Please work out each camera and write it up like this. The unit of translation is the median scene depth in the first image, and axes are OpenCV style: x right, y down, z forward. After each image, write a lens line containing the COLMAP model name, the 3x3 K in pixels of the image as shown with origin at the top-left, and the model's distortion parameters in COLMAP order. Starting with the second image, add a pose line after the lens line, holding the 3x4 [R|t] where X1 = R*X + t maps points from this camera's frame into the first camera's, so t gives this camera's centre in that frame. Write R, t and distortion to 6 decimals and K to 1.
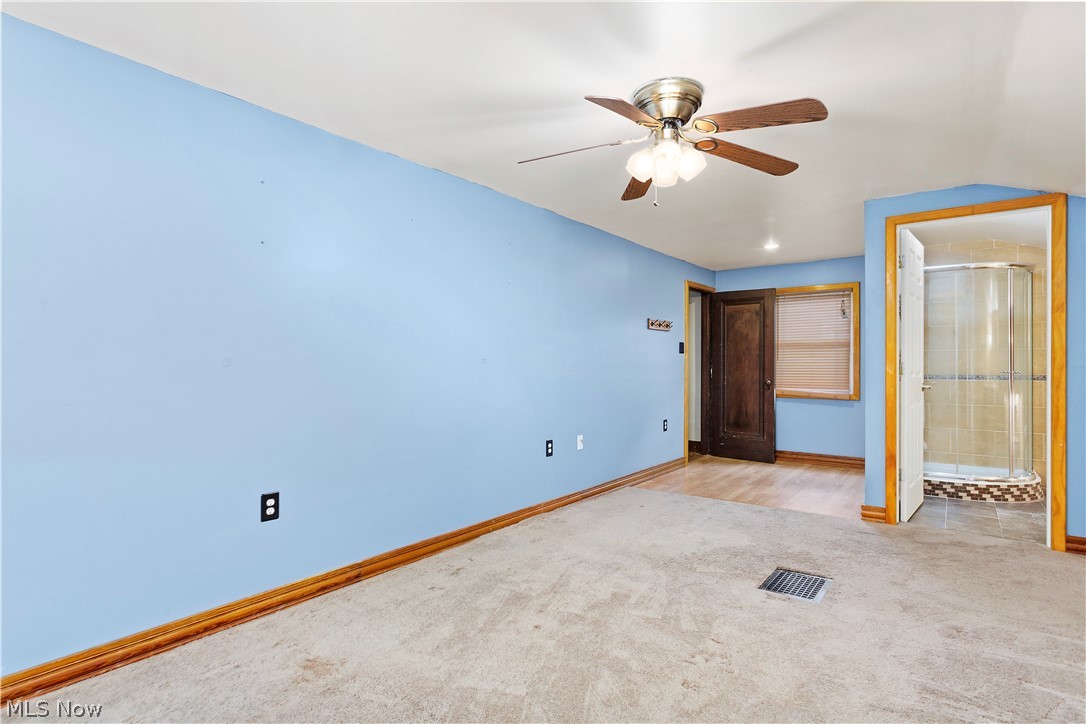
lens RADIAL K [[527.7, 0, 547.2], [0, 527.7, 363.0], [0, 0, 1]] dist [-0.000590, 0.000531]
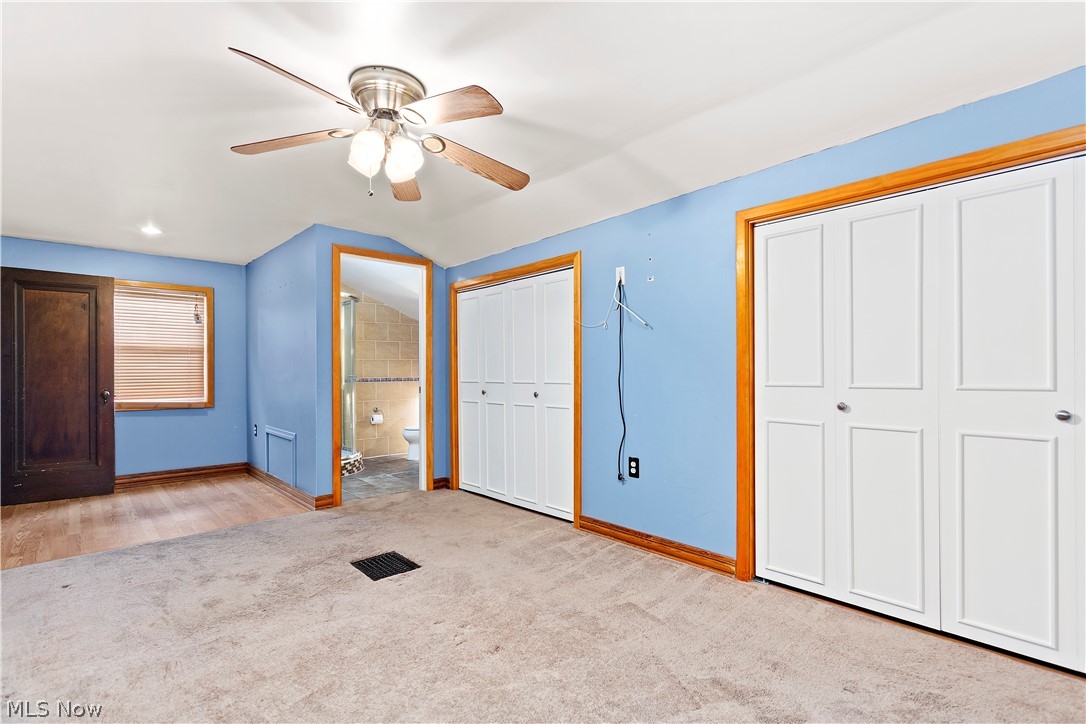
lens RADIAL K [[513.3, 0, 543.5], [0, 513.3, 368.4], [0, 0, 1]] dist [0.000366, 0.001623]
pose [[0.181986, 0.006811, 0.983278, -0.238947], [0.002562, 0.999969, -0.007401, 0.005706], [-0.983298, 0.003866, 0.181963, 0.212782]]
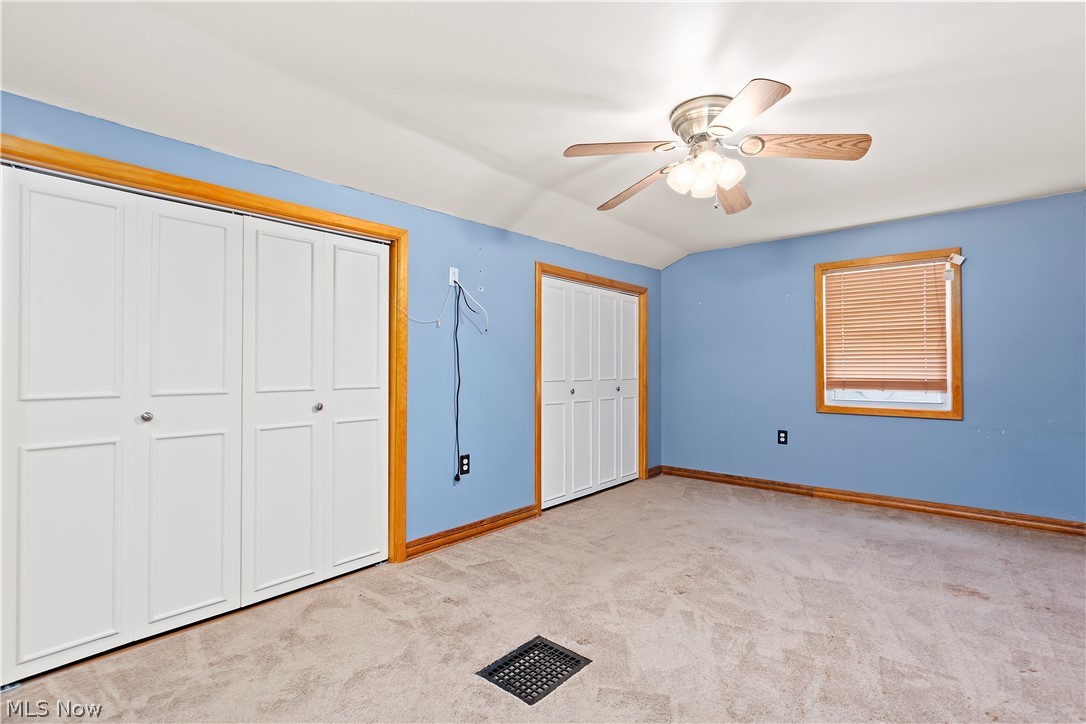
lens RADIAL K [[513.3, 0, 540.3], [0, 513.3, 367.7], [0, 0, 1]] dist [0.000366, 0.001623]
pose [[-0.999076, 0.009446, 0.041928, 0.192780], [0.008775, 0.999831, -0.016171, 0.009565], [-0.042074, -0.015788, -0.998990, 0.765021]]
